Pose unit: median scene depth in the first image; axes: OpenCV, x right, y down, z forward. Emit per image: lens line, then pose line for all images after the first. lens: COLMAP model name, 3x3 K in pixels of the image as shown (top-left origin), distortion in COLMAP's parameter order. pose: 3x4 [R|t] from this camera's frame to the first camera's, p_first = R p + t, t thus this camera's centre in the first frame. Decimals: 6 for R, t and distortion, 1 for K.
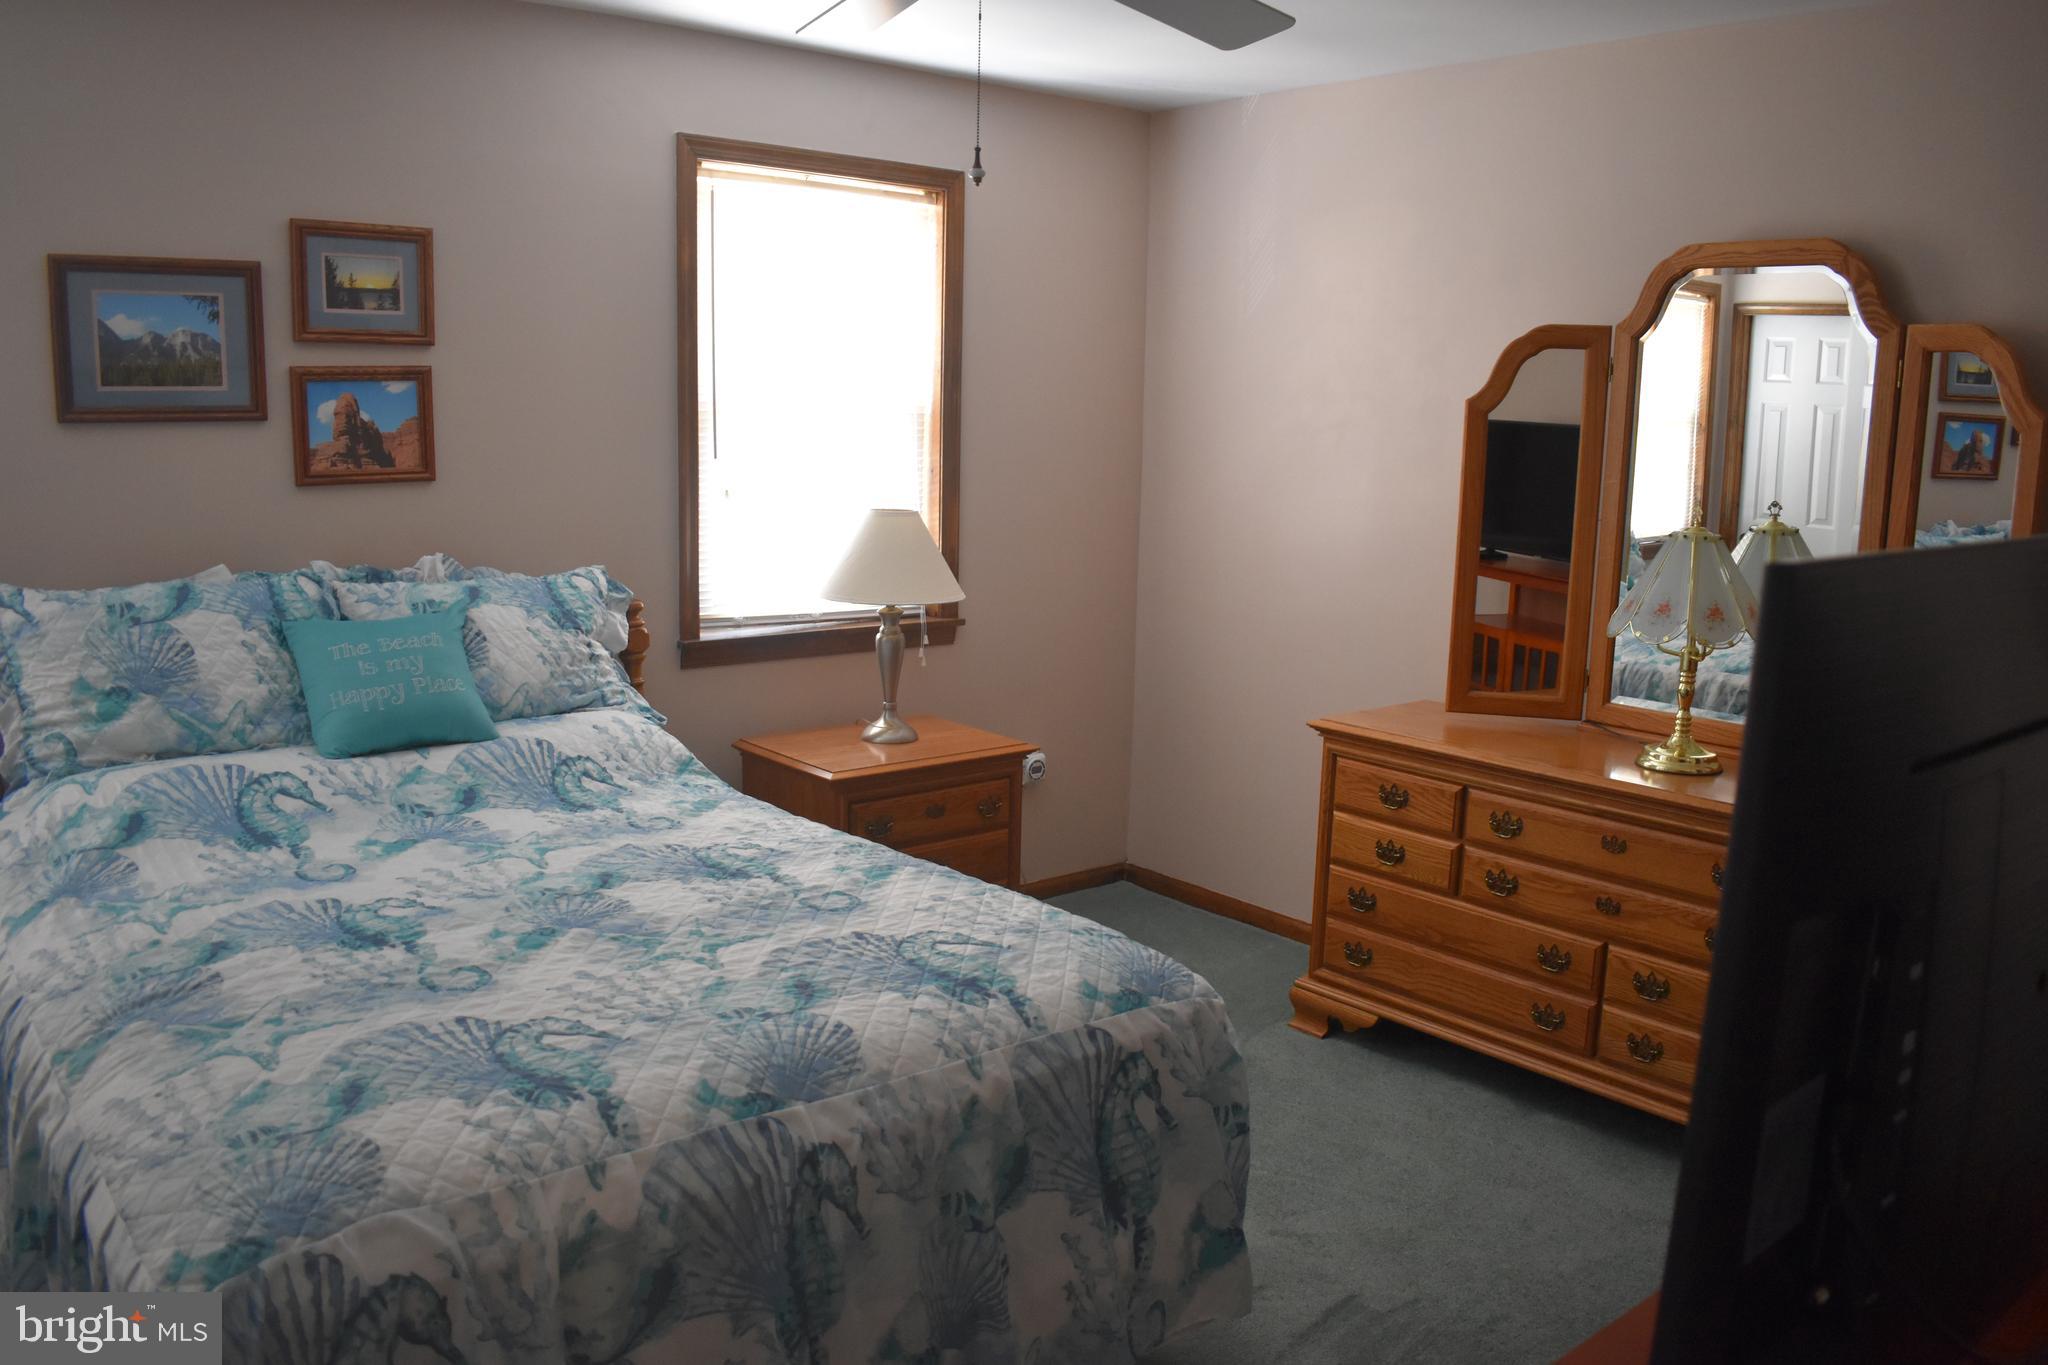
lens RADIAL K [[1605.7, 0, 1034.2], [0, 1605.7, 686.6], [0, 0, 1]] dist [-0.099042, 0.018032]
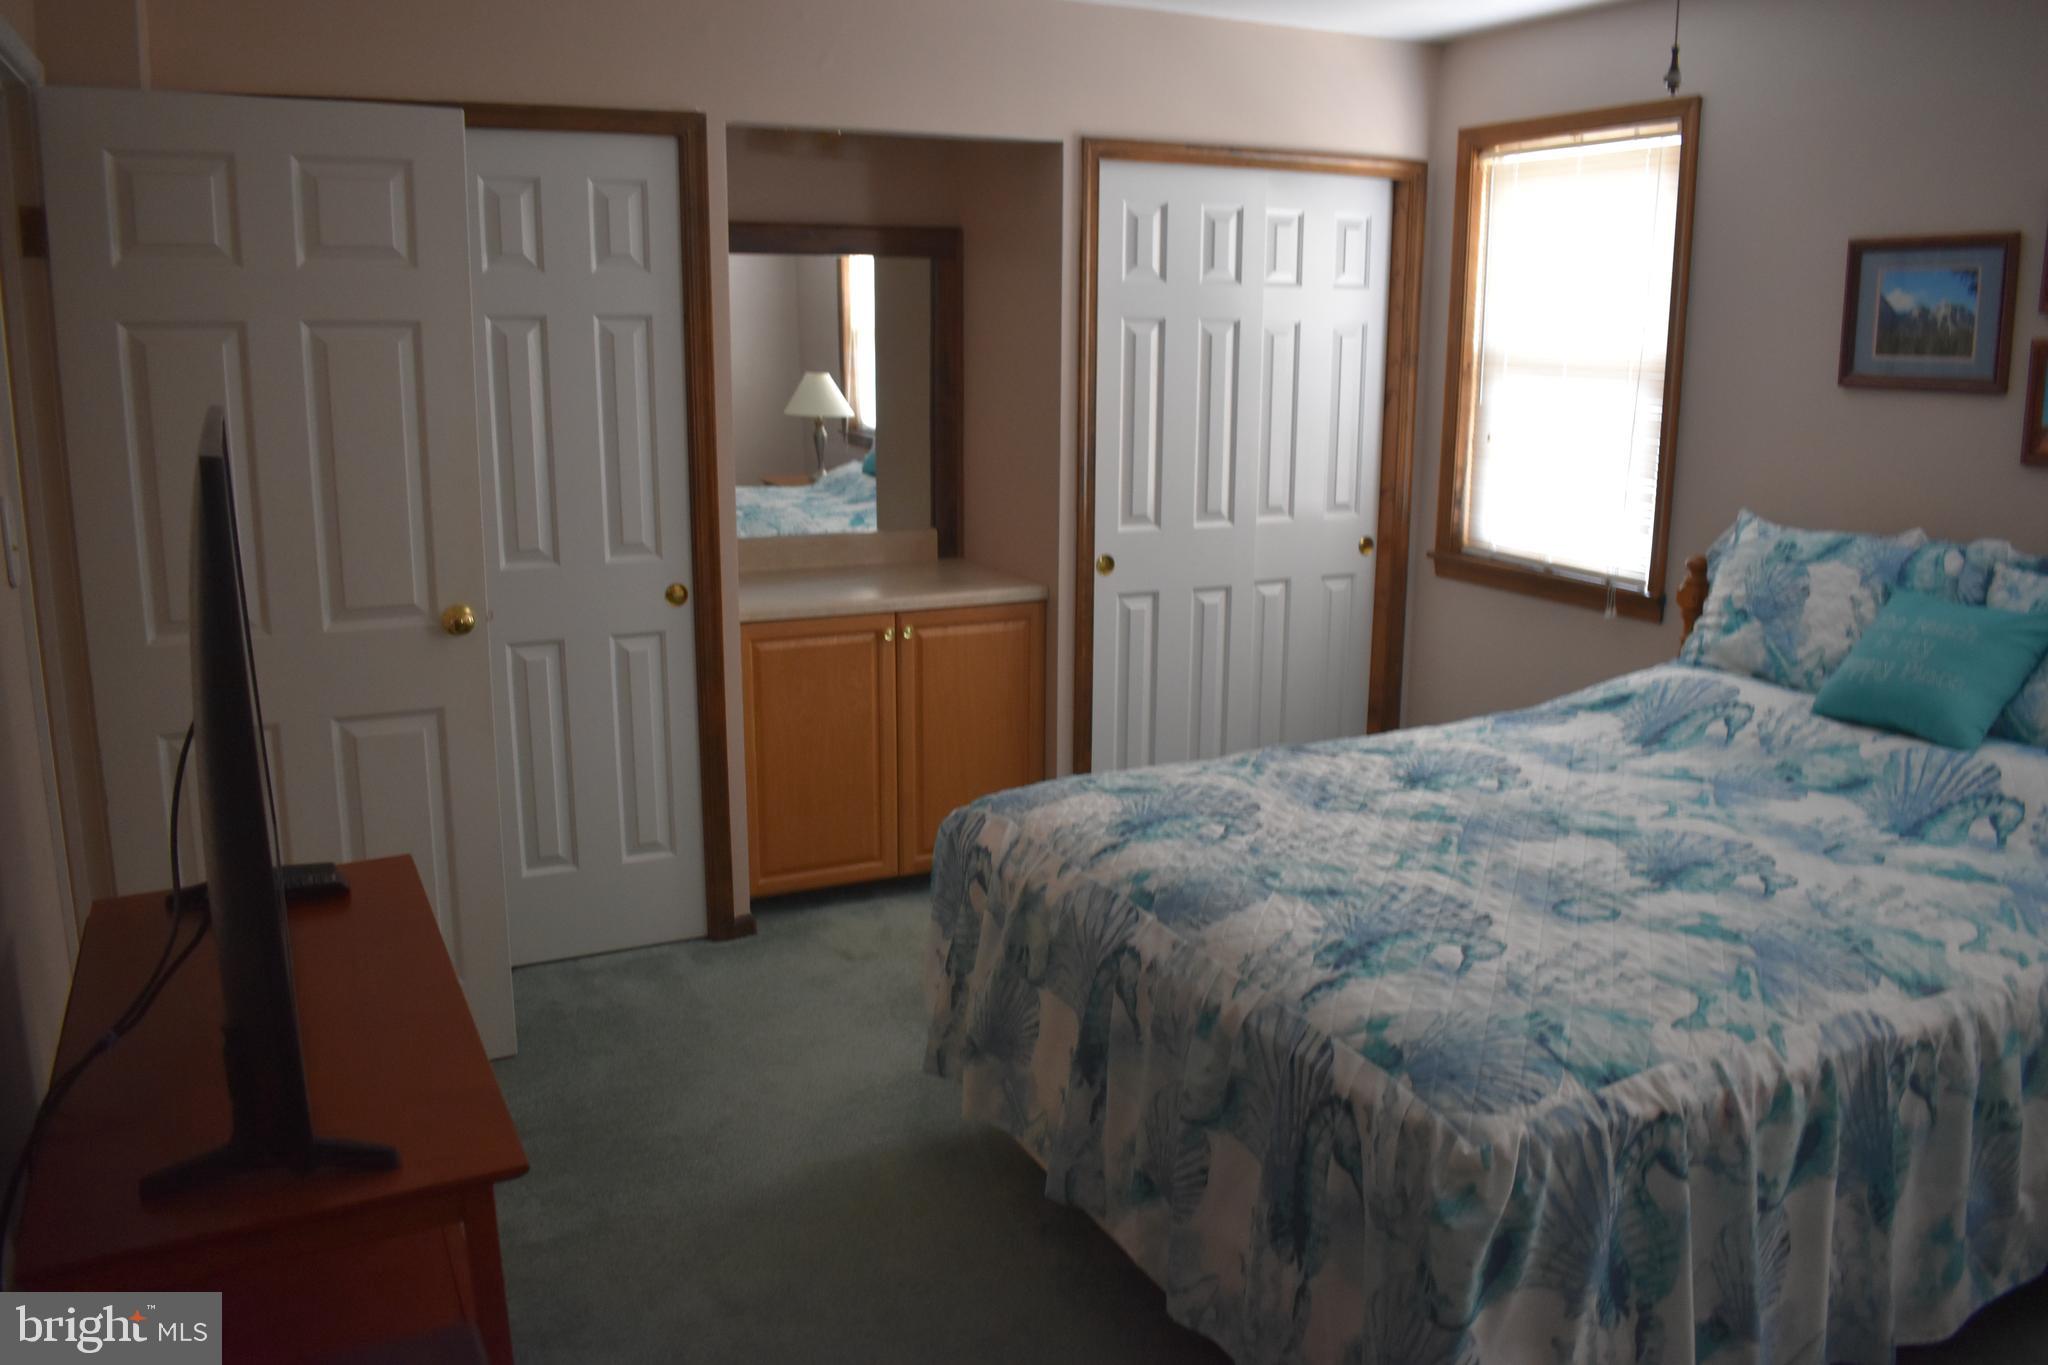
lens RADIAL K [[1605.7, 0, 1032.2], [0, 1605.7, 682.6], [0, 0, 1]] dist [-0.099042, 0.018032]
pose [[-0.243275, 0.182694, -0.952597, 0.806261], [-0.180051, 0.956527, 0.229429, -0.143985], [0.953100, 0.227330, -0.199805, 0.863720]]
